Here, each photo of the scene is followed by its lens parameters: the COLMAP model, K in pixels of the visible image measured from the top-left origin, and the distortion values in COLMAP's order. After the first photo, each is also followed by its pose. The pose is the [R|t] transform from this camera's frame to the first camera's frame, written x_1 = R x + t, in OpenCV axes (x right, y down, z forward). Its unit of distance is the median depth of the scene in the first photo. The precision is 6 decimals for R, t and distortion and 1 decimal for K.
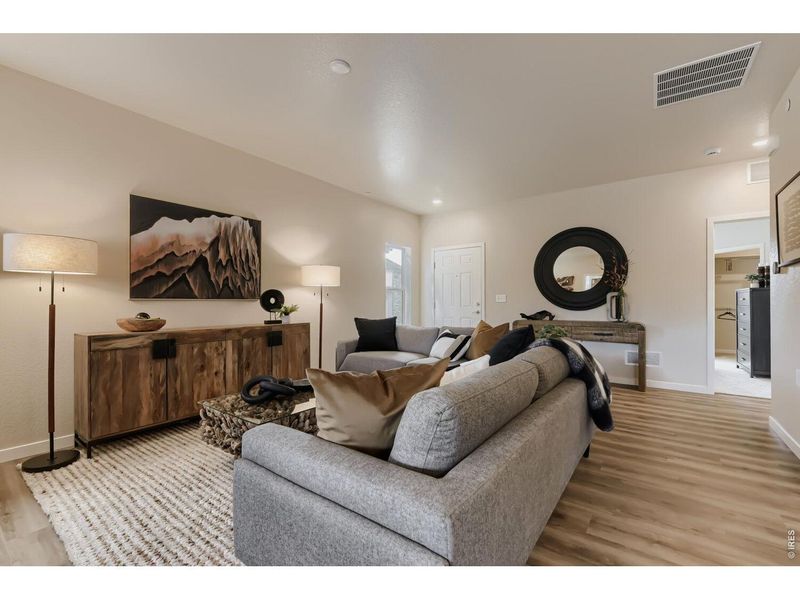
lens RADIAL K [[351.6, 0, 406.4], [0, 351.6, 299.0], [0, 0, 1]] dist [-0.001599, -0.004337]
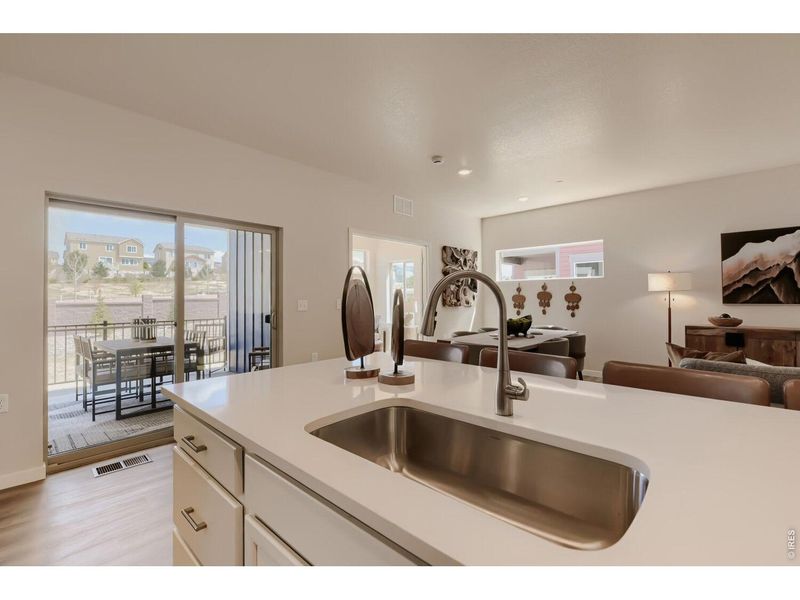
lens RADIAL K [[351.6, 0, 403.2], [0, 351.6, 298.9], [0, 0, 1]] dist [-0.001599, -0.004337]
pose [[-0.108467, 0.006365, -0.994080, 0.754366], [0.016596, 0.999852, 0.004591, -0.044941], [0.993961, -0.016000, -0.108557, -0.171515]]
